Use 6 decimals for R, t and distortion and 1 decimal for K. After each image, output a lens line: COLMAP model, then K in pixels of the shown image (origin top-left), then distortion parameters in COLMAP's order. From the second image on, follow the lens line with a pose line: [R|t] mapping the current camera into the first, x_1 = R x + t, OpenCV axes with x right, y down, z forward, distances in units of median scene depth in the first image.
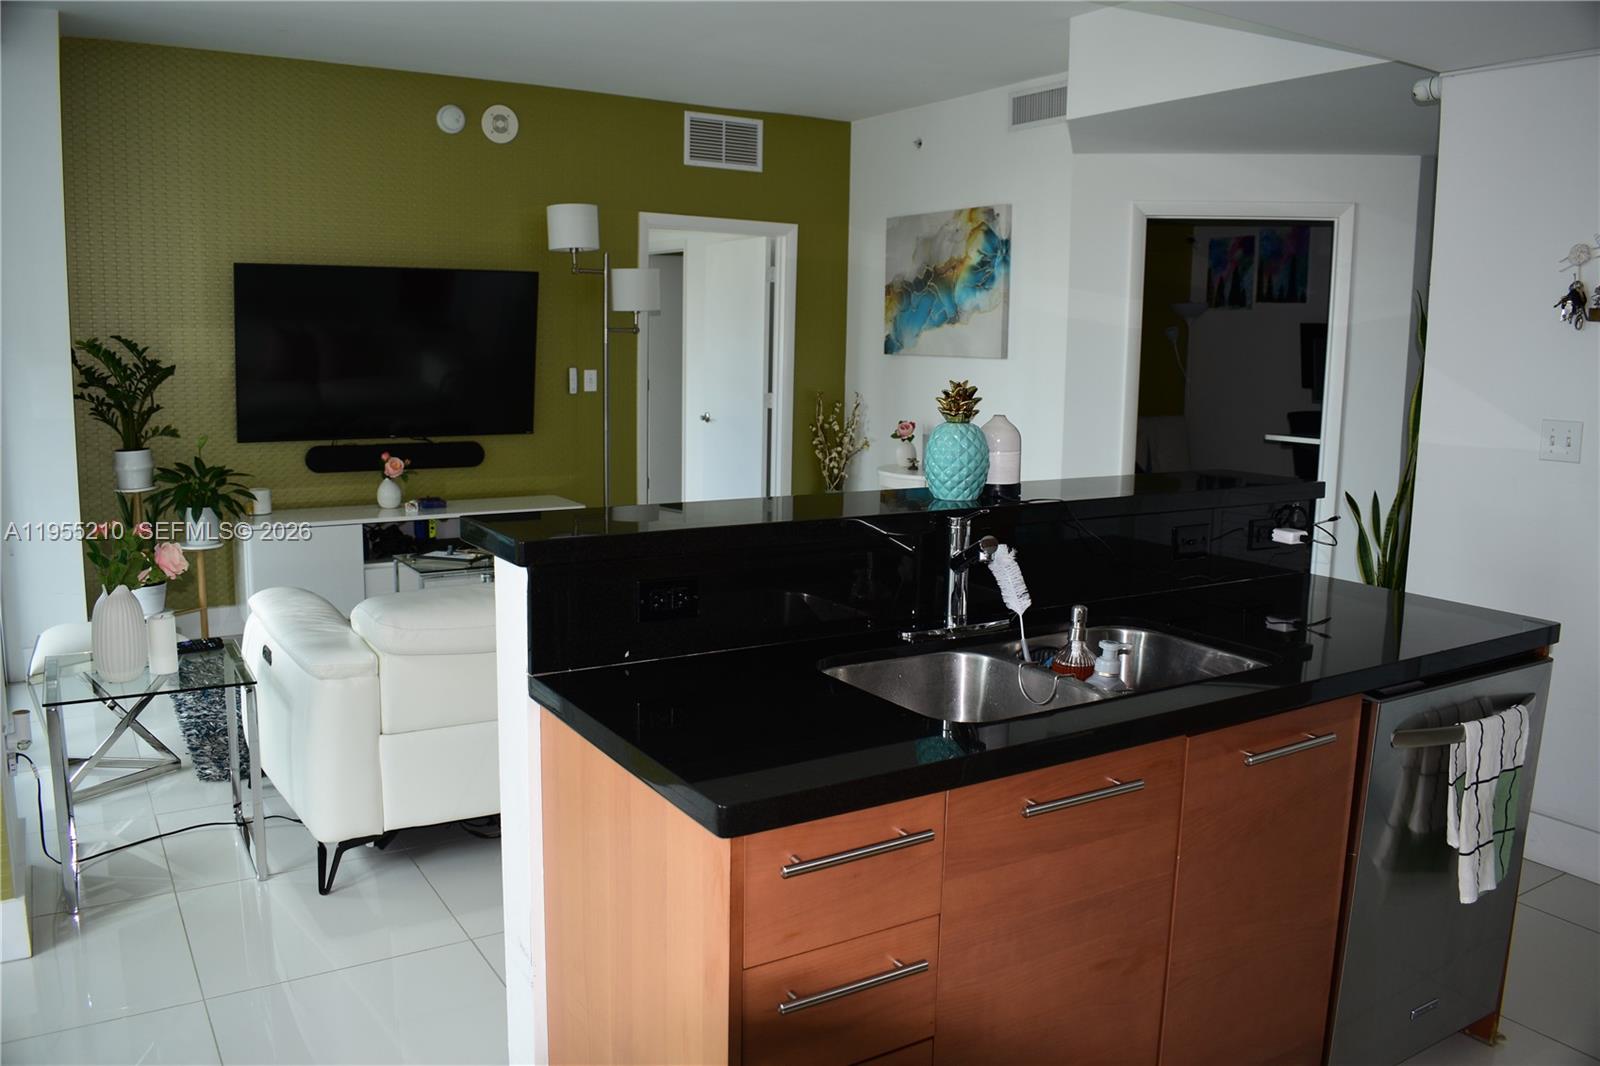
lens RADIAL K [[1260.3, 0, 806.3], [0, 1260.3, 517.6], [0, 0, 1]] dist [-0.091273, 0.009838]
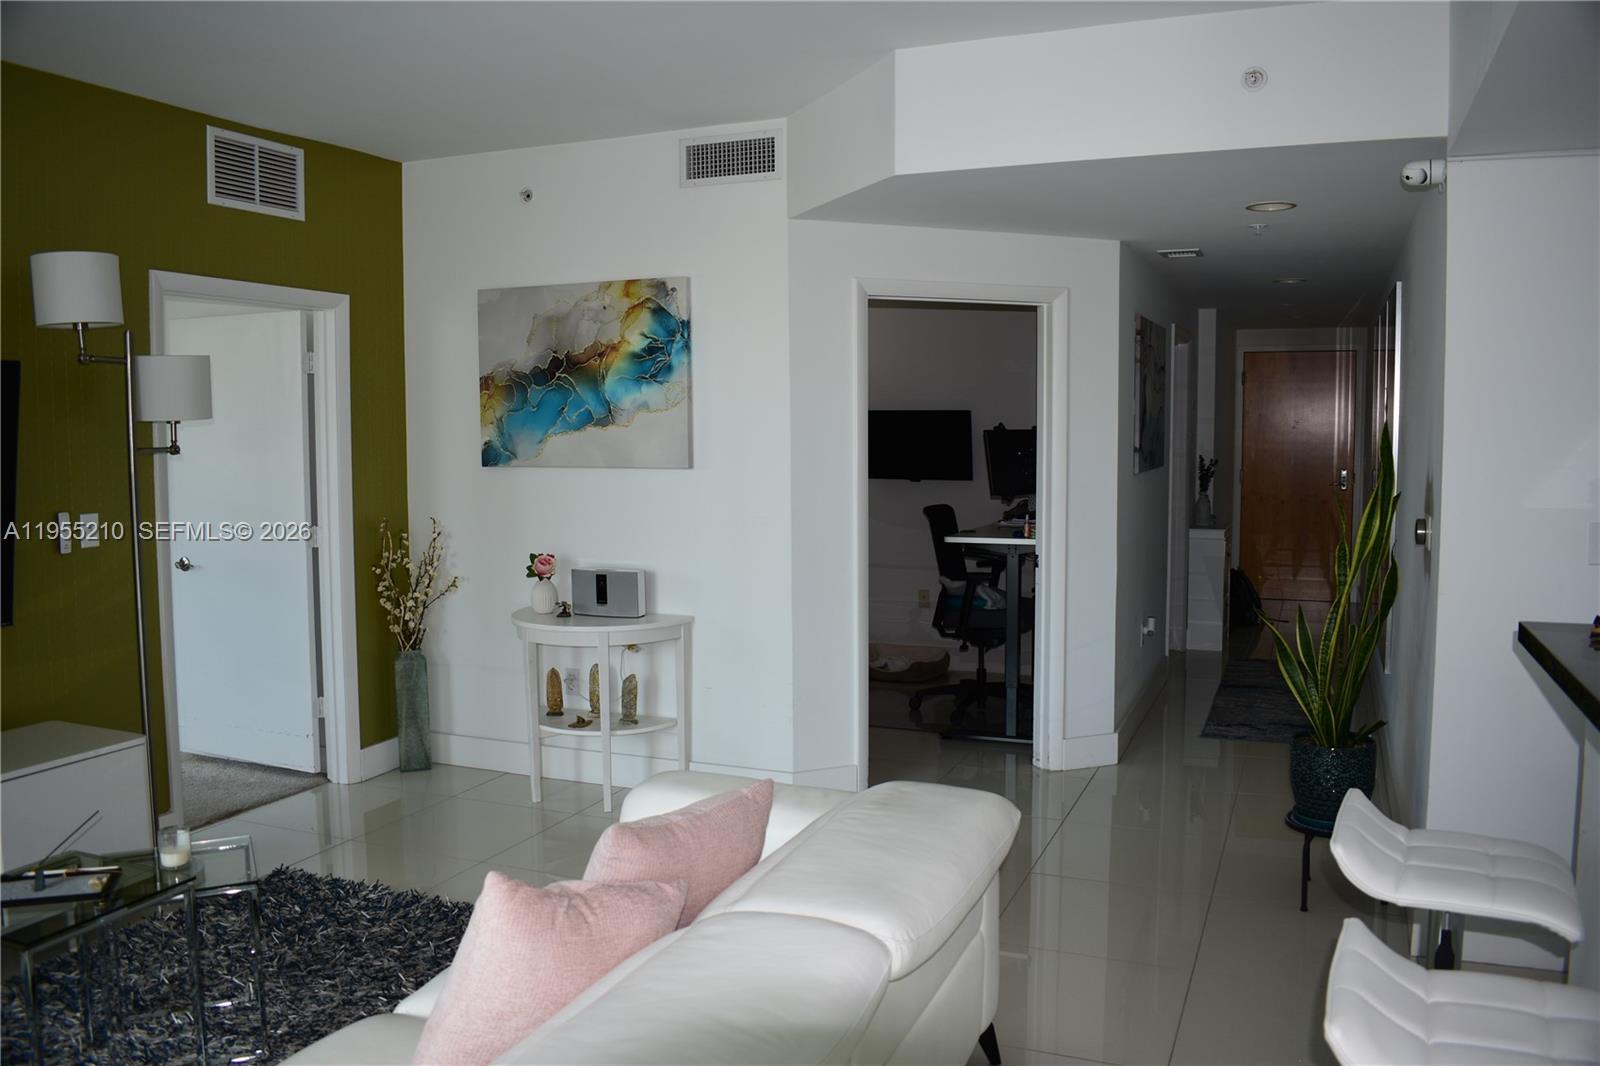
lens RADIAL K [[1260.3, 0, 806.3], [0, 1260.3, 517.6], [0, 0, 1]] dist [-0.091273, 0.009838]
pose [[0.815129, -0.065949, 0.575513, -0.229581], [0.101684, 0.994362, -0.030075, -0.059669], [-0.570285, 0.083036, 0.817240, 0.285613]]
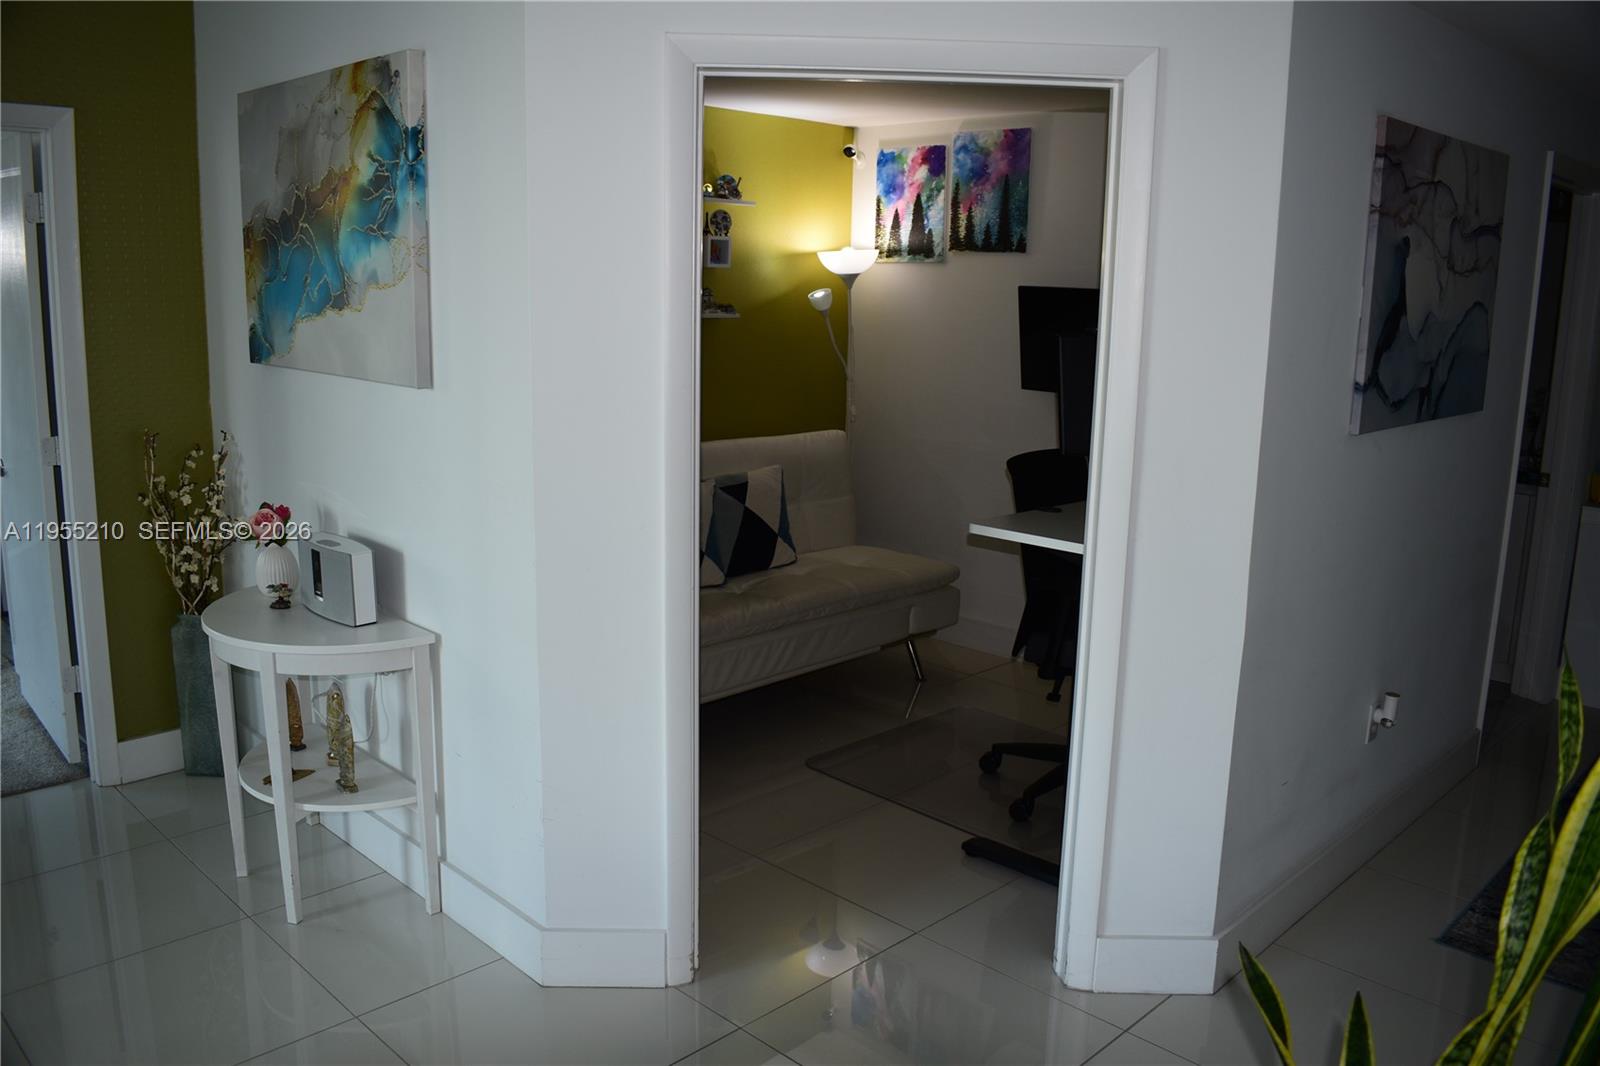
lens RADIAL K [[1260.3, 0, 806.3], [0, 1260.3, 517.6], [0, 0, 1]] dist [-0.091273, 0.009838]
pose [[0.973775, -0.040055, 0.223961, 0.176886], [0.028125, 0.998023, 0.056208, -0.093999], [-0.225770, -0.048435, 0.972976, 0.481779]]
